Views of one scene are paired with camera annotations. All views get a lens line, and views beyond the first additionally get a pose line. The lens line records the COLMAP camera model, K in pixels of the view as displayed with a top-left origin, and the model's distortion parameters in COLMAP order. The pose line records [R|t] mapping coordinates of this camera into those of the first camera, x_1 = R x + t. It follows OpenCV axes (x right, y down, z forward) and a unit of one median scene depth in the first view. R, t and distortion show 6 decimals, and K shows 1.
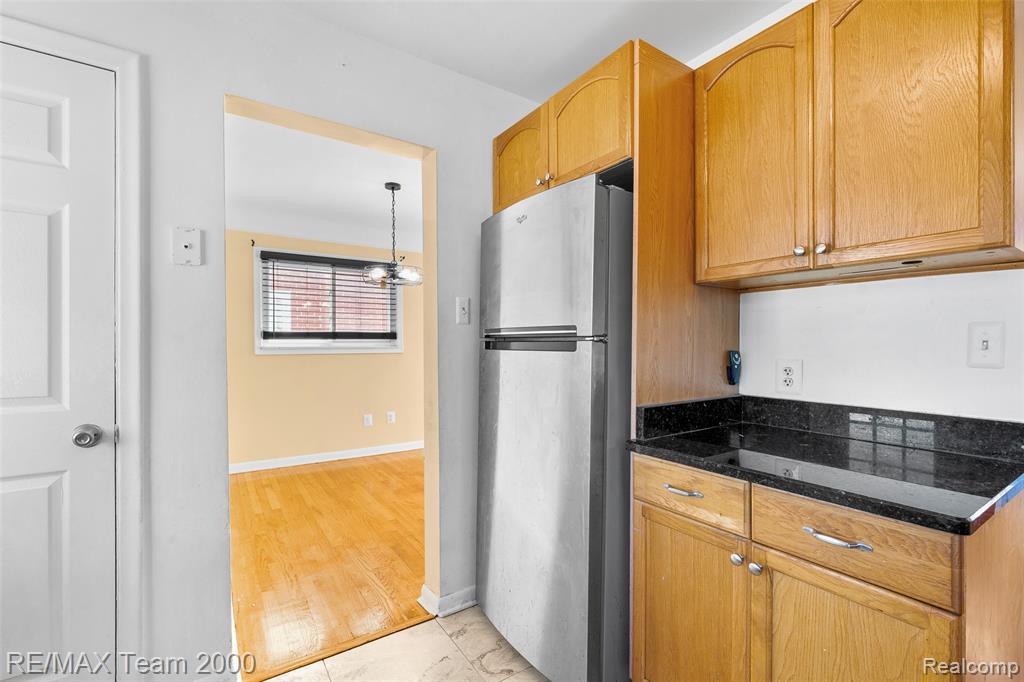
lens RADIAL K [[451.4, 0, 504.5], [0, 451.4, 345.7], [0, 0, 1]] dist [0.000938, 0.000979]
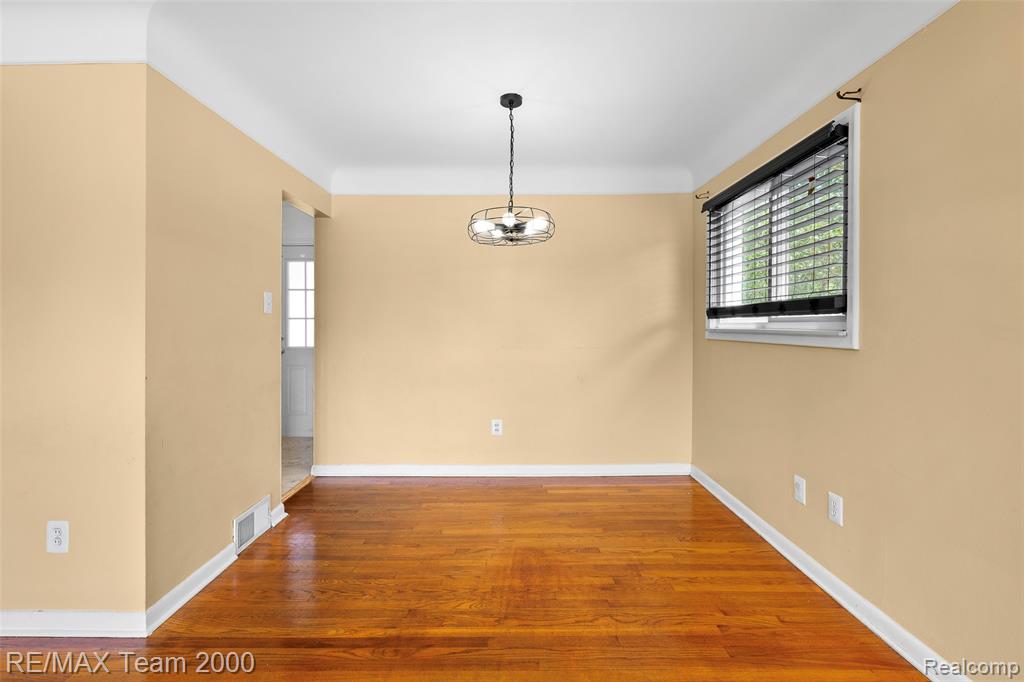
lens RADIAL K [[451.4, 0, 508.1], [0, 451.4, 326.7], [0, 0, 1]] dist [0.000938, 0.000979]
pose [[-0.563172, 0.006575, -0.826314, 0.277248], [0.001847, 0.999976, 0.006698, -0.006270], [0.826338, 0.002246, -0.563170, 1.139031]]
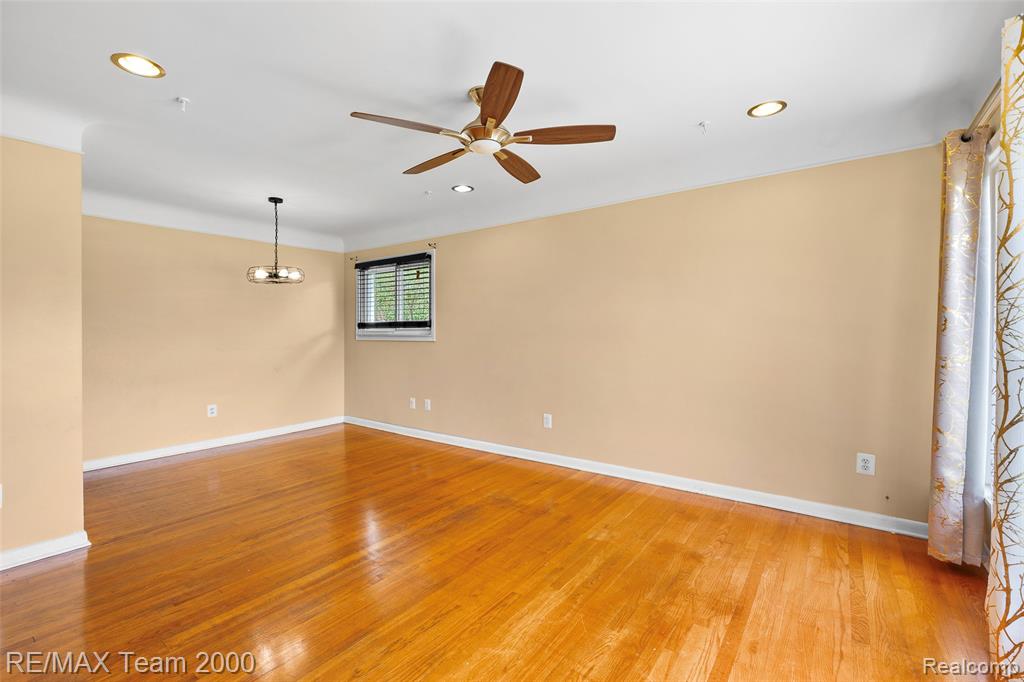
lens RADIAL K [[451.4, 0, 516.9], [0, 451.4, 334.7], [0, 0, 1]] dist [0.000938, 0.000979]
pose [[0.348727, 0.010031, -0.937171, 0.883437], [0.001428, 0.999936, 0.011235, -0.010912], [0.937223, -0.005257, 0.348690, 0.966590]]
